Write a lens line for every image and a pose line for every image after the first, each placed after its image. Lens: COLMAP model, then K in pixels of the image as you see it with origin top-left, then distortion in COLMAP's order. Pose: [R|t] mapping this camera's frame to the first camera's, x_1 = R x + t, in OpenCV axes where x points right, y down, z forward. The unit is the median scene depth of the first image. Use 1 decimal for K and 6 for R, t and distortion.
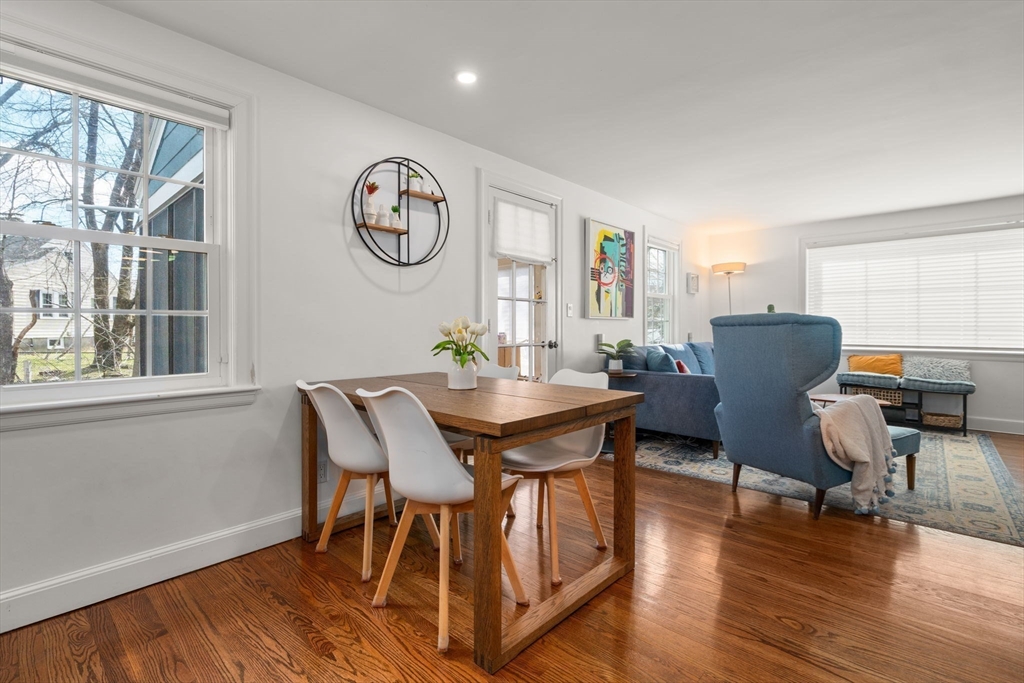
lens RADIAL K [[468.7, 0, 504.7], [0, 468.7, 333.5], [0, 0, 1]] dist [-0.009436, 0.002635]
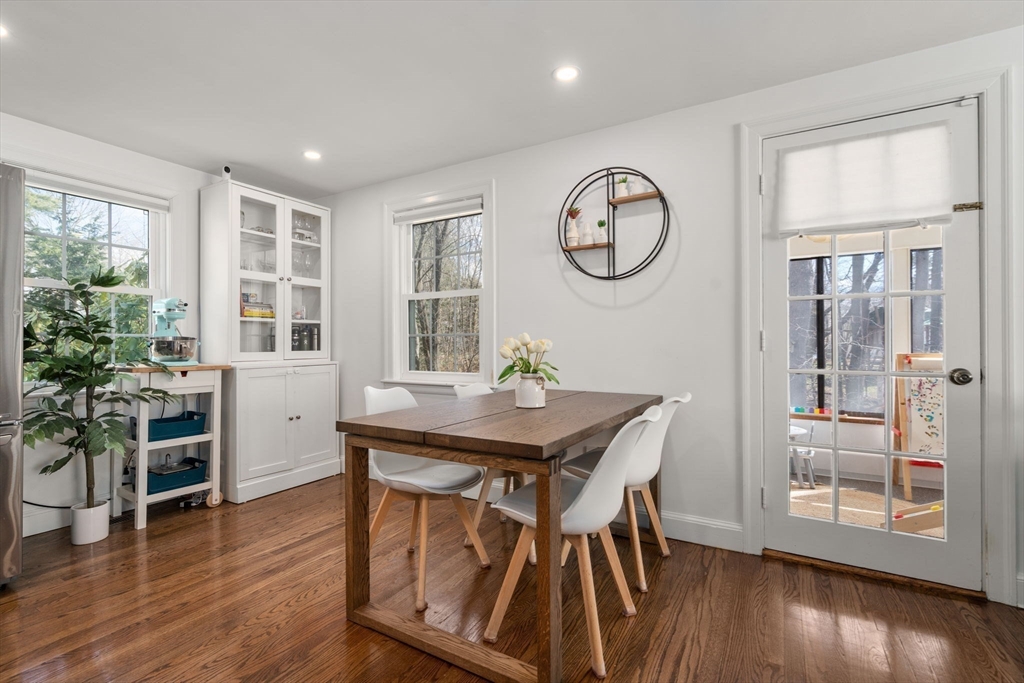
lens RADIAL K [[468.7, 0, 508.8], [0, 468.7, 339.8], [0, 0, 1]] dist [-0.009436, 0.002635]
pose [[0.225466, -0.005561, -0.974235, 0.432487], [-0.007429, 0.999945, -0.007428, -0.007822], [0.974223, 0.008913, 0.225413, 0.373492]]
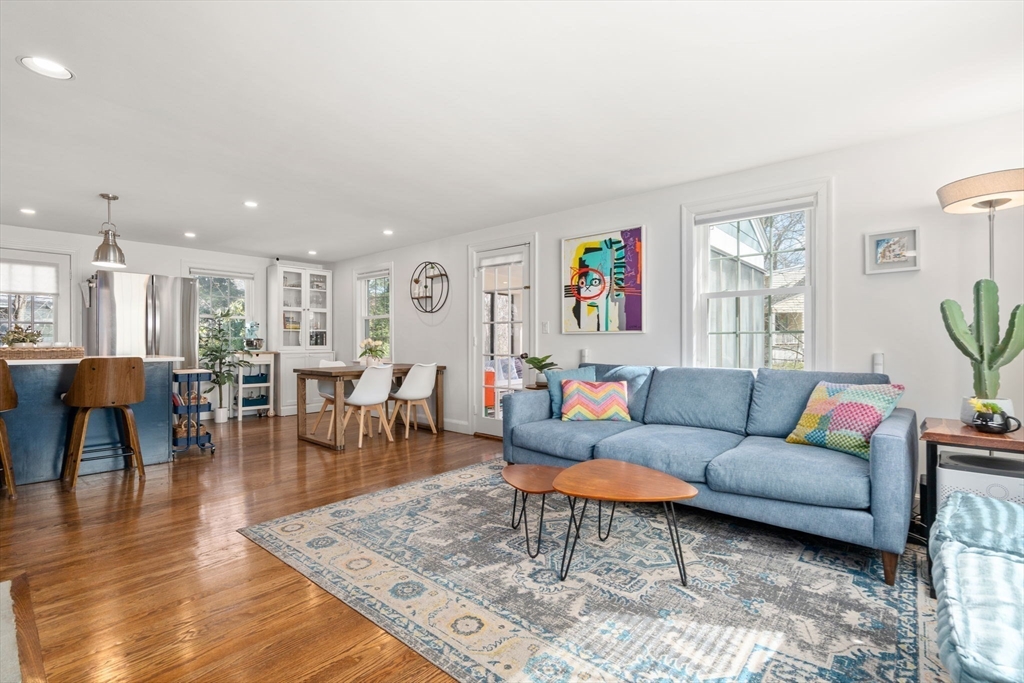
lens RADIAL K [[468.7, 0, 510.0], [0, 468.7, 339.0], [0, 0, 1]] dist [-0.009436, 0.002635]
pose [[0.037844, -0.003409, -0.999278, 1.210800], [-0.010992, 0.999932, -0.003828, -0.015446], [0.999223, 0.011129, 0.037804, 0.826560]]
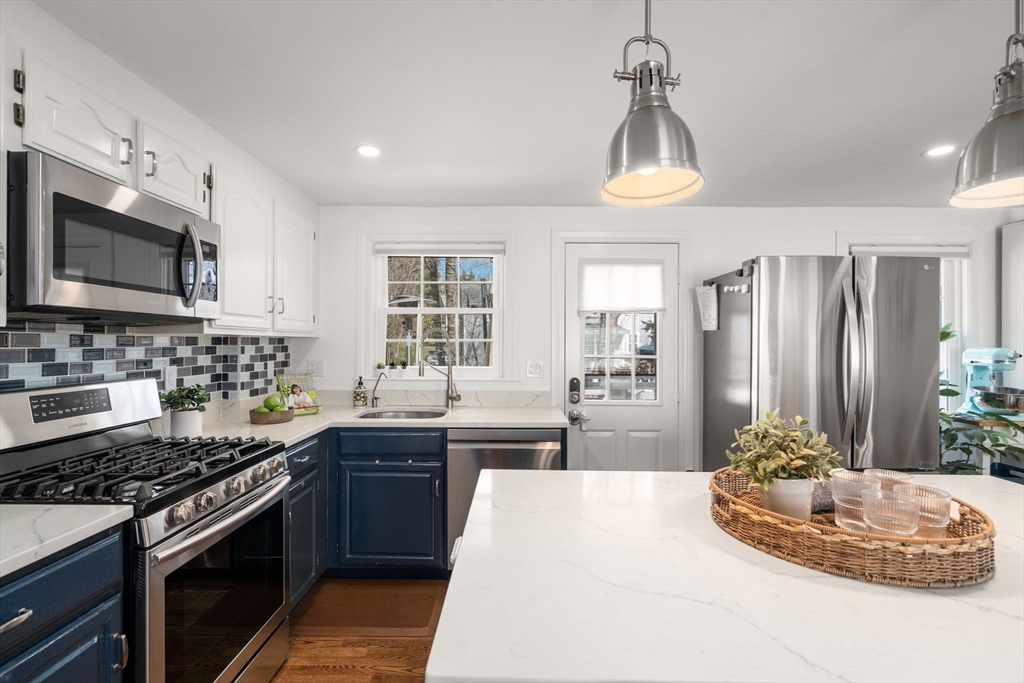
lens RADIAL K [[468.7, 0, 511.2], [0, 468.7, 338.3], [0, 0, 1]] dist [-0.009436, 0.002635]
pose [[-0.747061, -0.008412, -0.664703, 0.633986], [-0.010515, 0.999944, -0.000836, -0.078945], [0.664673, 0.006365, -0.747108, 0.076466]]
